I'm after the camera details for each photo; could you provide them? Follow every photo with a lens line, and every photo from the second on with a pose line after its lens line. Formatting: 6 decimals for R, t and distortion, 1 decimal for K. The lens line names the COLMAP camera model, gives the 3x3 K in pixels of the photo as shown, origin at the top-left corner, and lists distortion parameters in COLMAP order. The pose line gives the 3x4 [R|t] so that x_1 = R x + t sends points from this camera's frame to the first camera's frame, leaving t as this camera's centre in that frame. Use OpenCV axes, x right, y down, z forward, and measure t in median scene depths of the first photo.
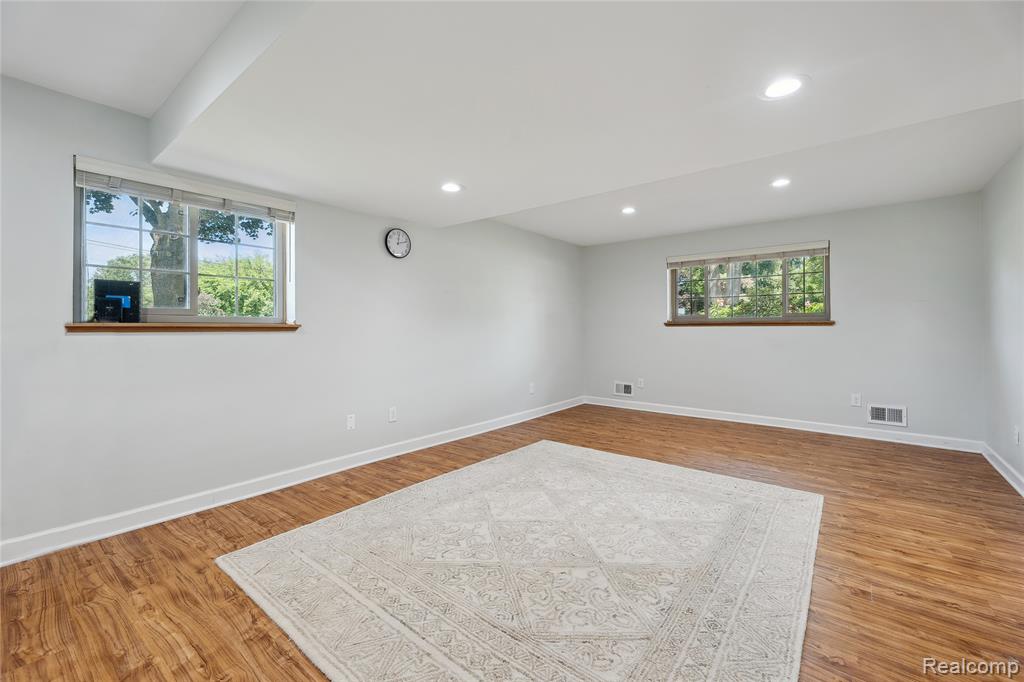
lens RADIAL K [[415.3, 0, 513.7], [0, 415.3, 344.1], [0, 0, 1]] dist [-0.000049, -0.000201]
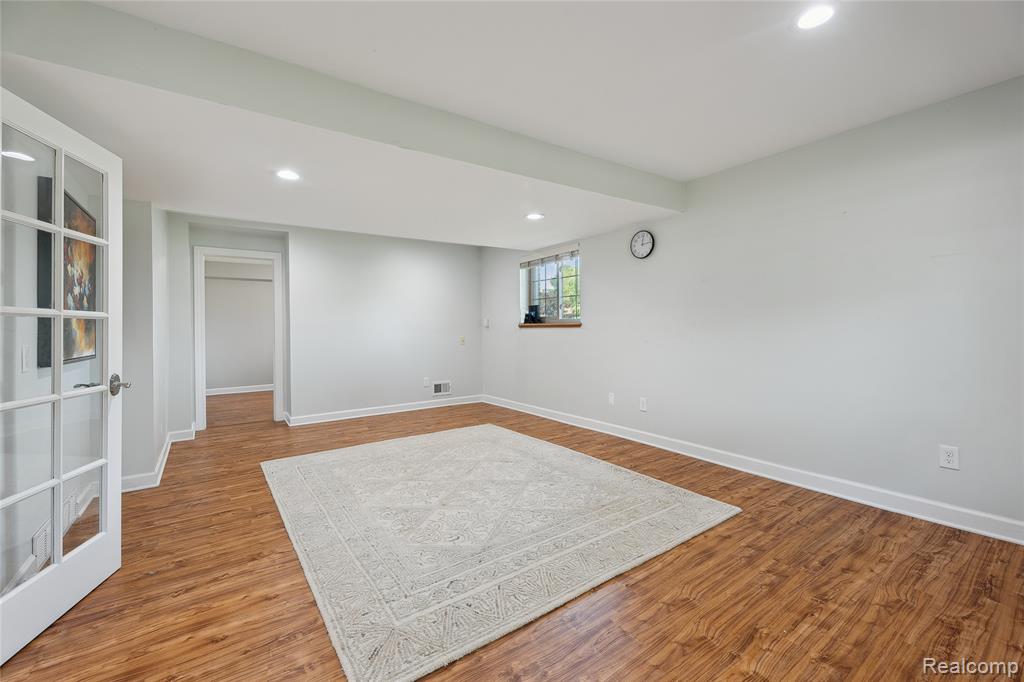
lens RADIAL K [[428.6, 0, 508.9], [0, 428.6, 328.9], [0, 0, 1]] dist [-0.001149, -0.000322]
pose [[-0.273436, 0.004198, -0.961881, 1.507535], [-0.021886, 0.999704, 0.010584, -0.050954], [0.961641, 0.023946, -0.273263, 1.677843]]
